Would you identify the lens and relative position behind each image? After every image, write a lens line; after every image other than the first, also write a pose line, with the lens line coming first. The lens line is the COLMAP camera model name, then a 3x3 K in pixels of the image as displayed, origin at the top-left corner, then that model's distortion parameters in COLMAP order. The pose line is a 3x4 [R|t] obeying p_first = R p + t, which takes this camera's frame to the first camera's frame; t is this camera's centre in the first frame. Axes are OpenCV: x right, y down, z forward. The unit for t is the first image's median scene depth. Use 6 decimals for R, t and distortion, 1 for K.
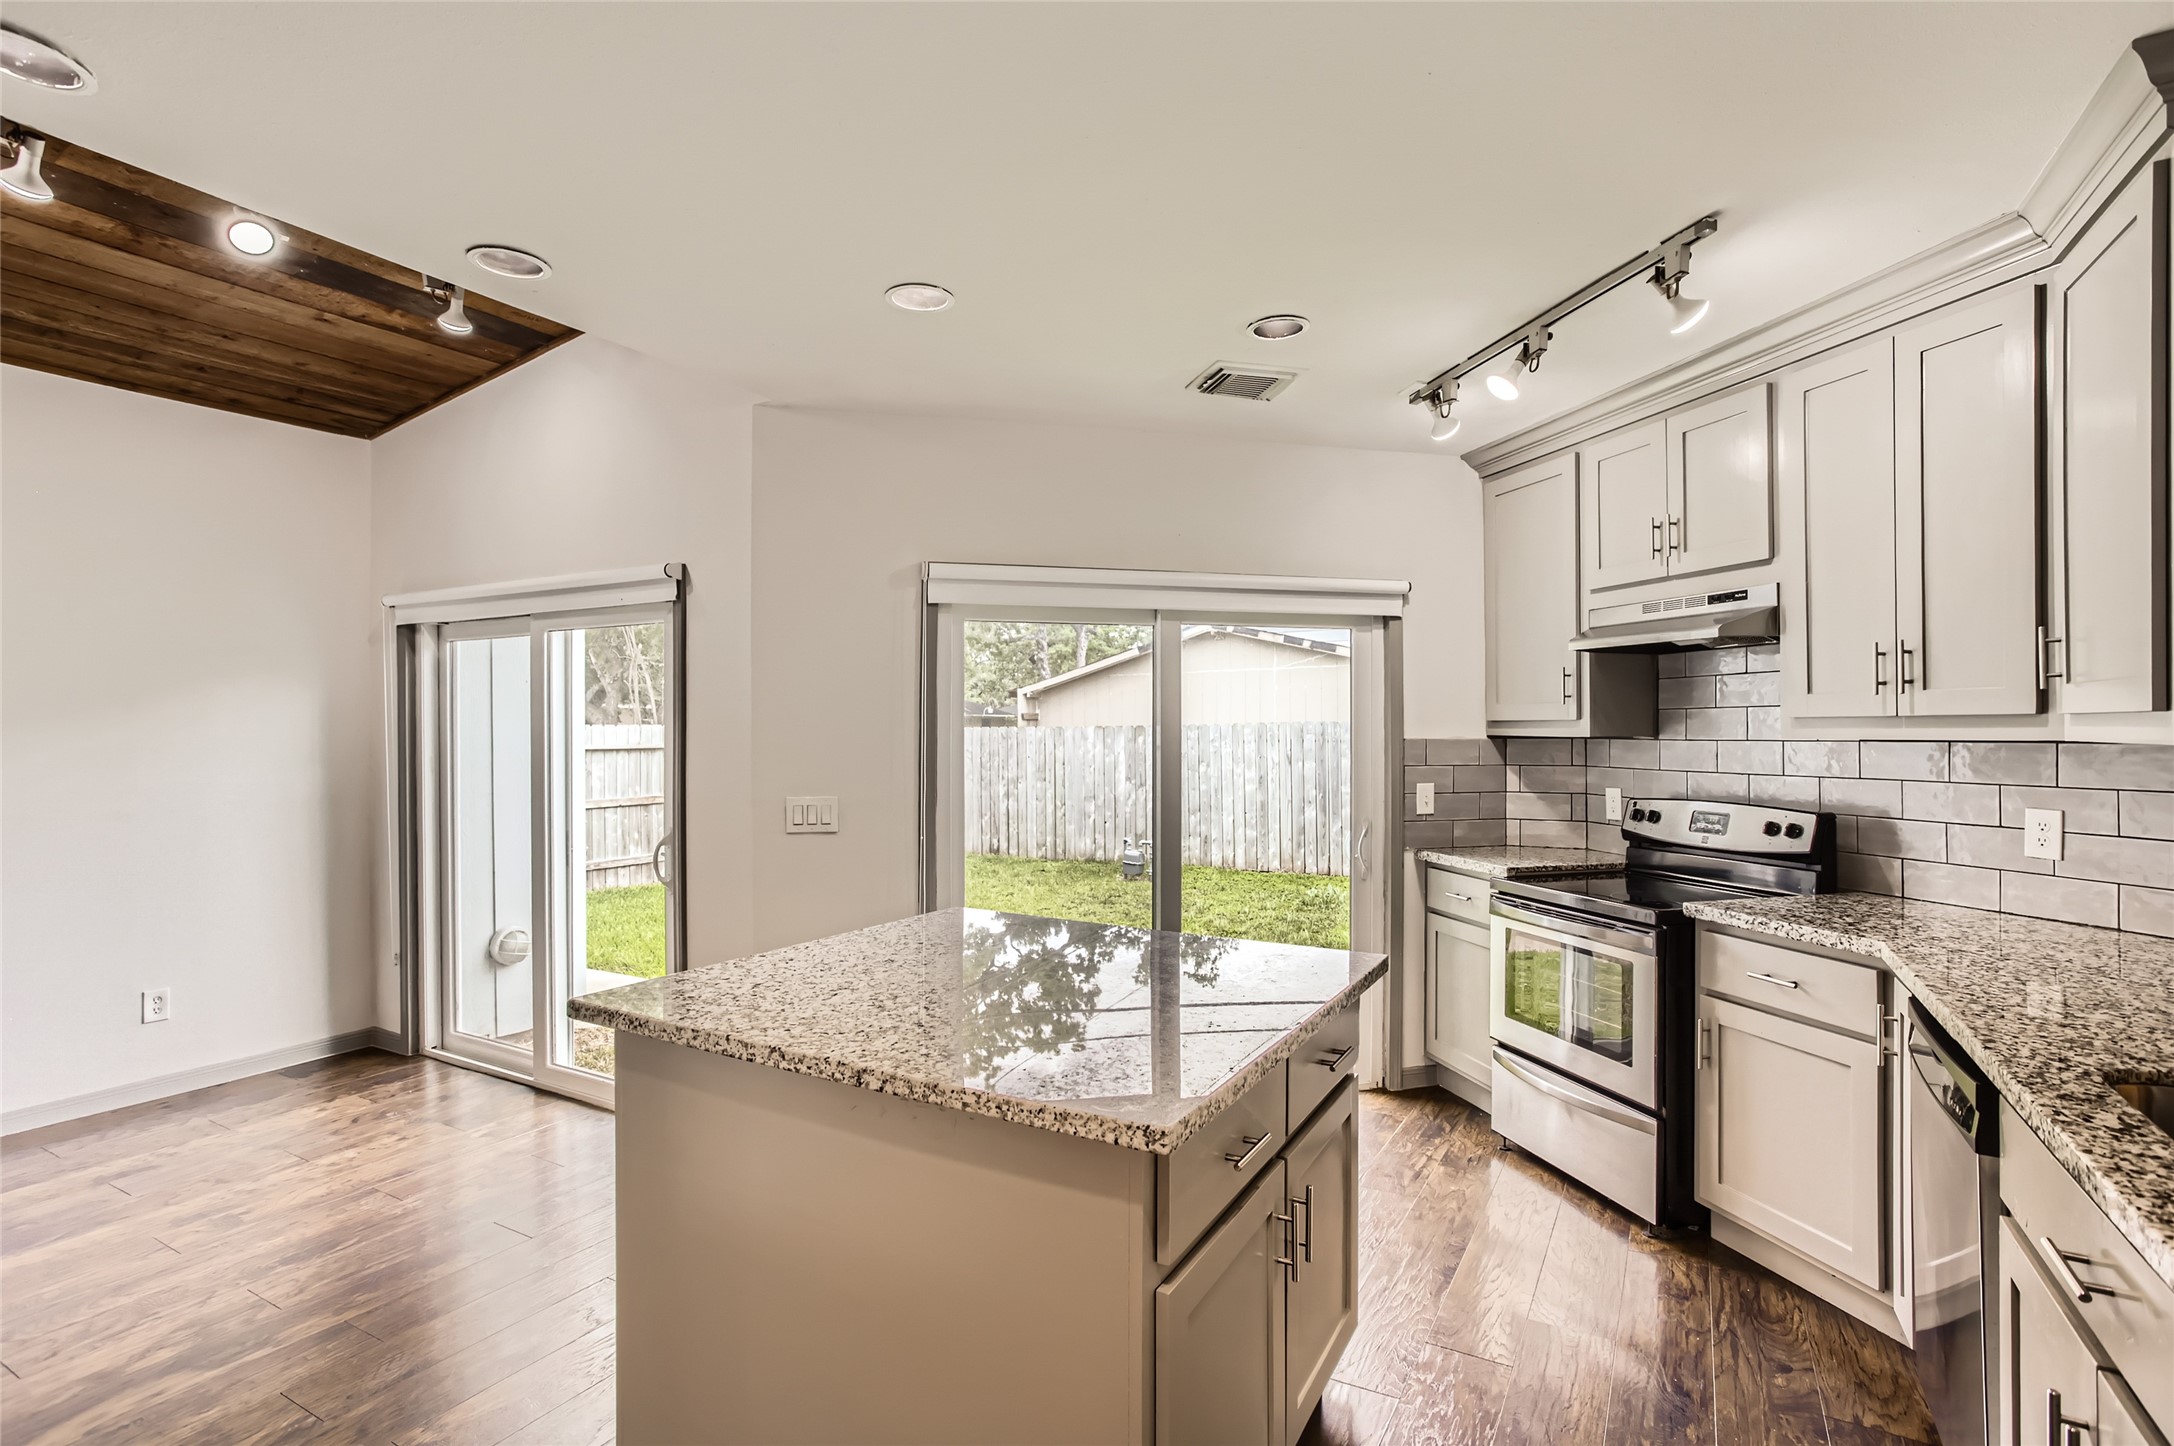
lens RADIAL K [[1054.5, 0, 1088.5], [0, 1054.5, 730.0], [0, 0, 1]] dist [0.005676, 0.001517]
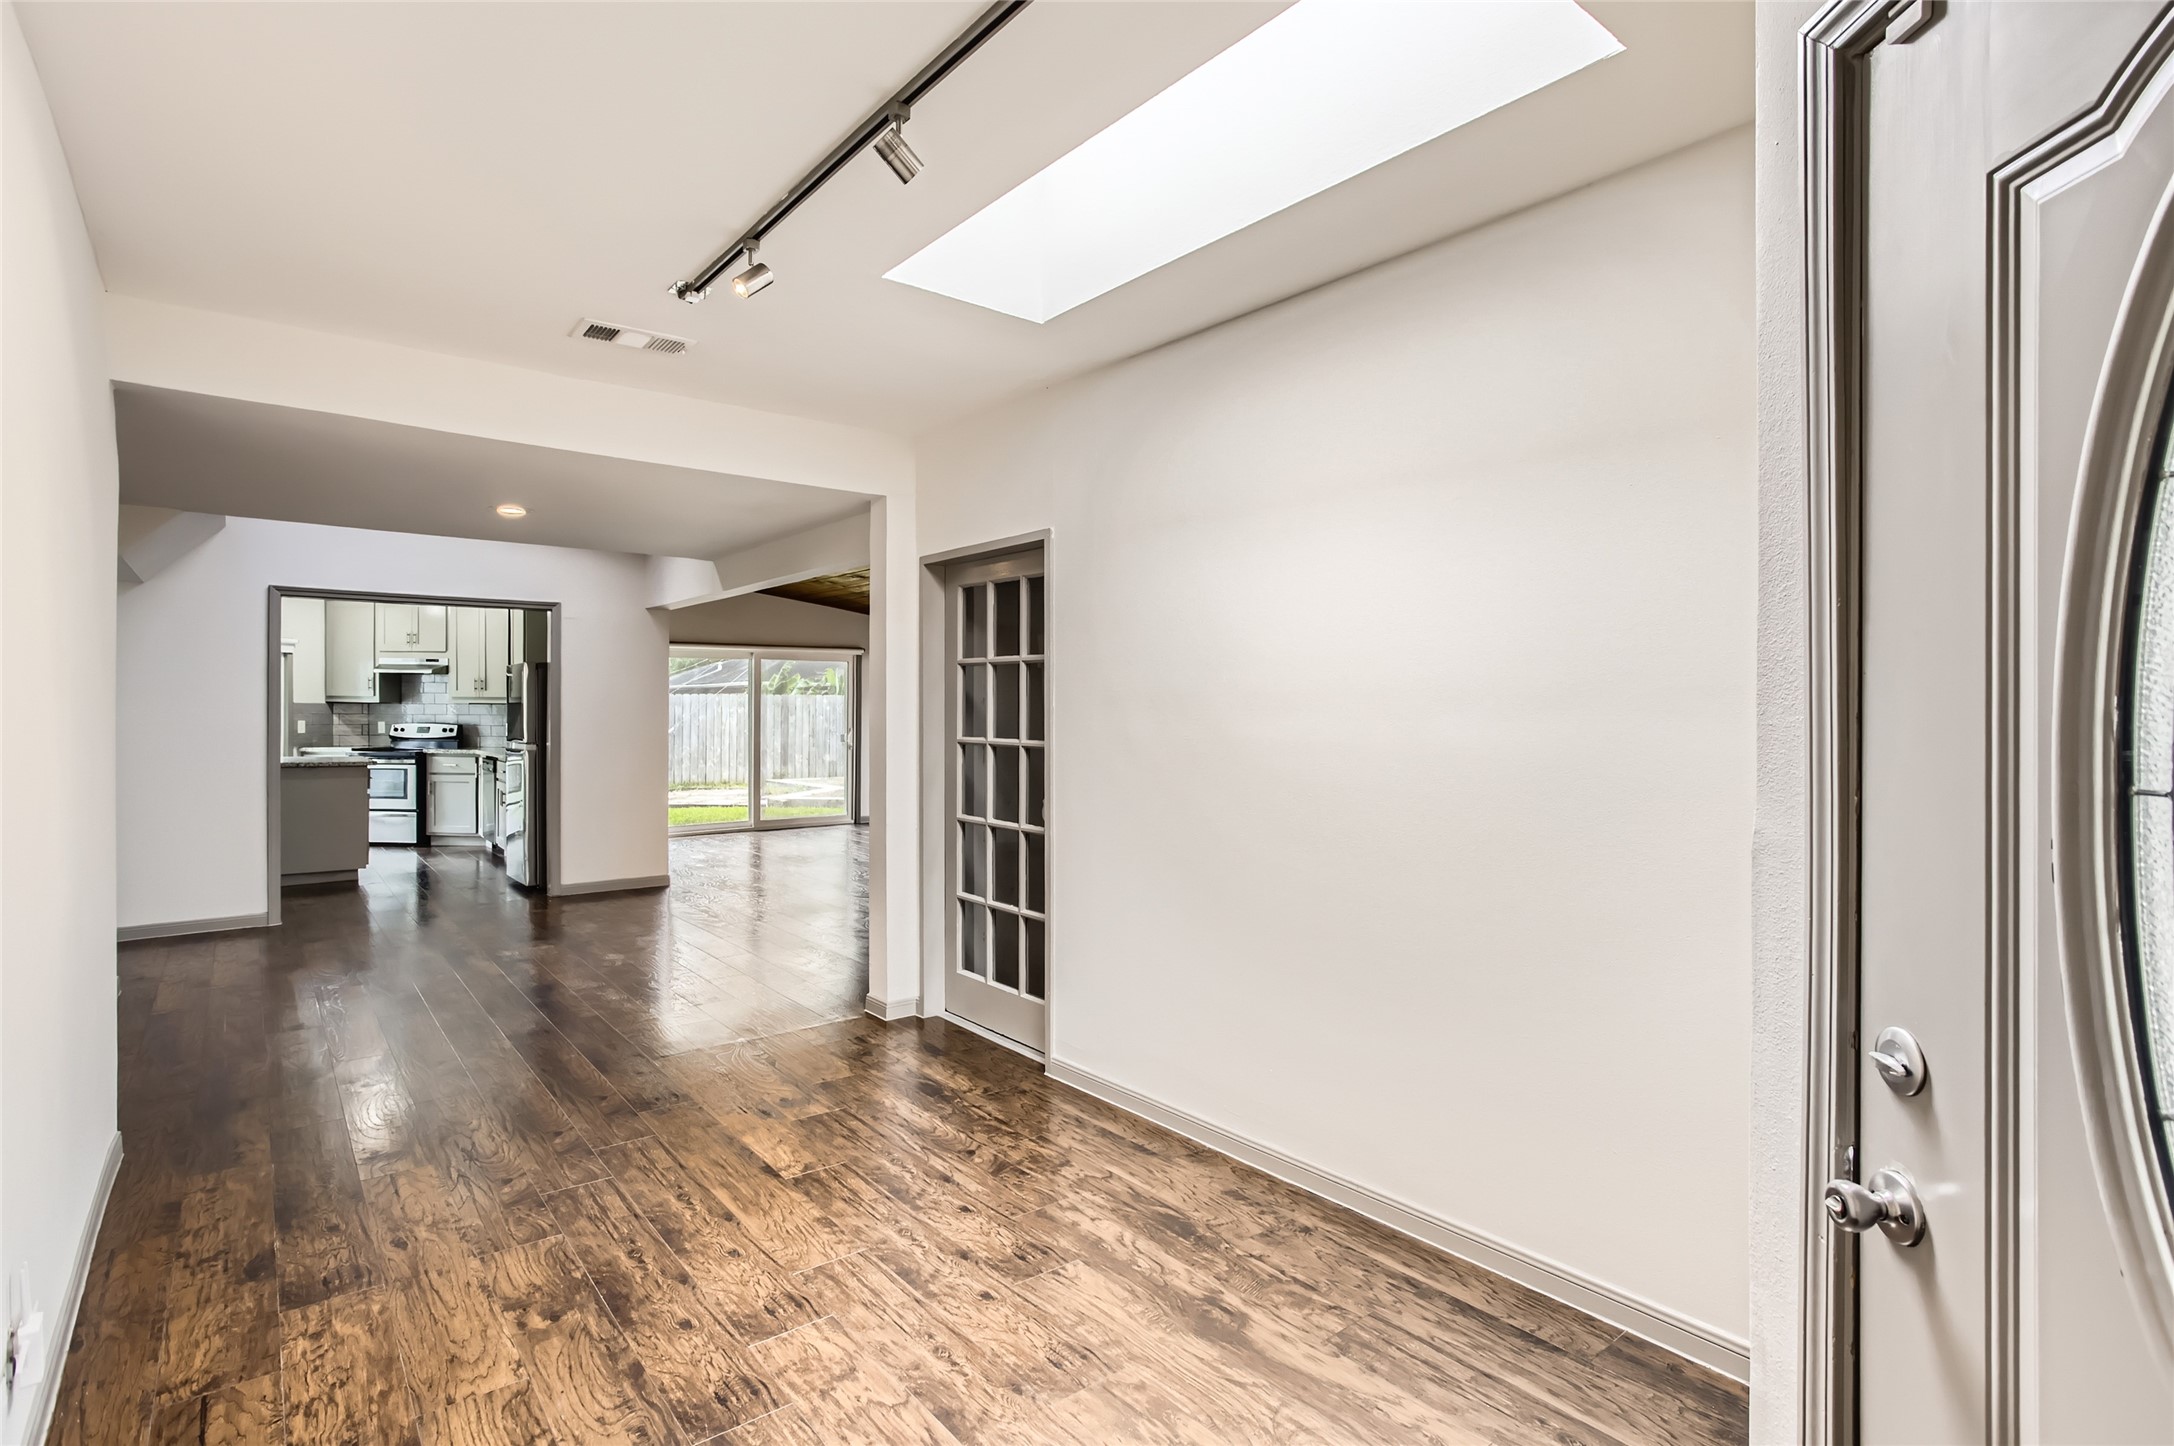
lens RADIAL K [[1054.5, 0, 1084.1], [0, 1054.5, 724.1], [0, 0, 1]] dist [0.005676, 0.001517]
pose [[0.369303, 0.002086, 0.929307, -1.689990], [-0.008368, 0.999964, 0.001081, 0.053733], [-0.929272, -0.008175, 0.369307, -2.087121]]
